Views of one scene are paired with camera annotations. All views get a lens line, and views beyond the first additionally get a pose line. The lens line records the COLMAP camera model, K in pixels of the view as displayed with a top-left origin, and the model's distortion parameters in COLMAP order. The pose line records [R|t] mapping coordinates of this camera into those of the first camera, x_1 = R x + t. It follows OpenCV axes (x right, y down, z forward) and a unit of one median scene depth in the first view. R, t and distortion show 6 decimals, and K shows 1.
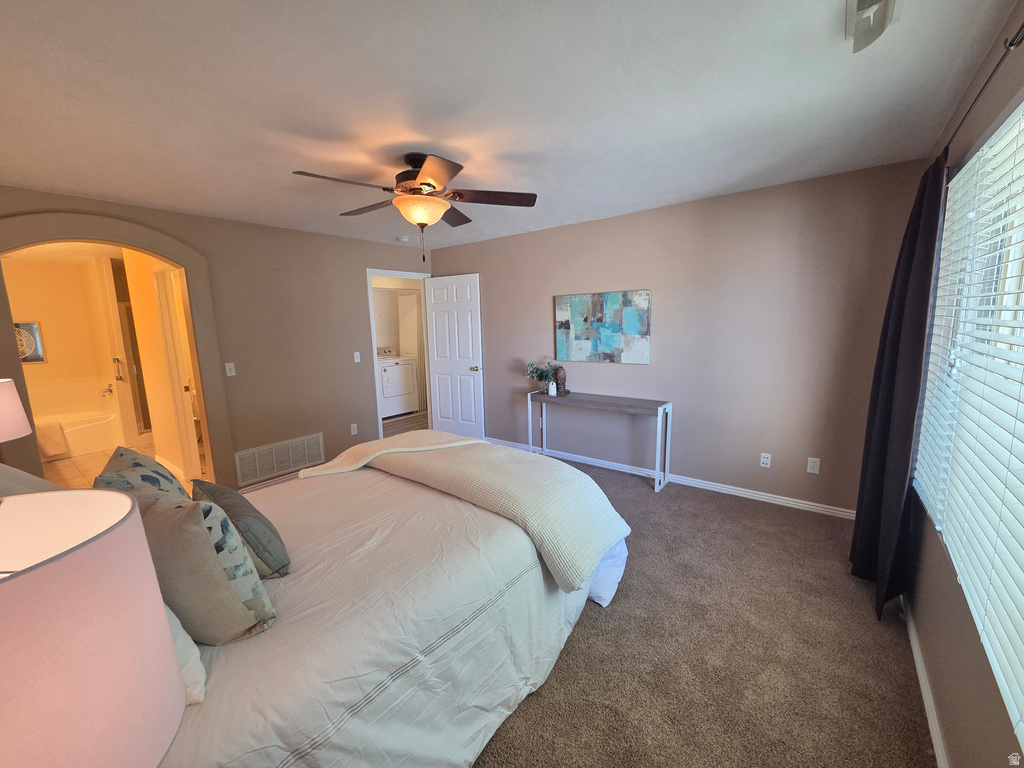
lens RADIAL K [[420.0, 0, 508.5], [0, 420.0, 386.0], [0, 0, 1]] dist [0.001537, 0.001189]
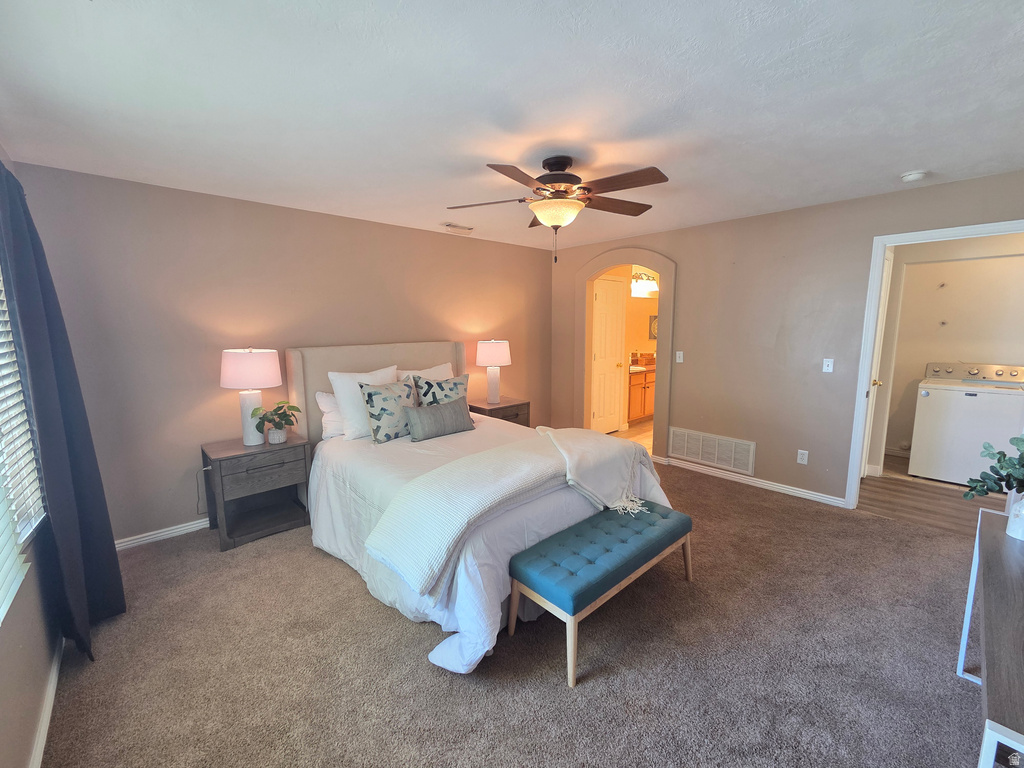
lens RADIAL K [[420.0, 0, 515.9], [0, 420.0, 382.0], [0, 0, 1]] dist [0.001537, 0.001189]
pose [[-0.157453, 0.166932, -0.973315, 0.537199], [-0.147684, 0.970545, 0.190348, -0.120971], [0.976421, 0.173714, -0.128162, 0.678453]]
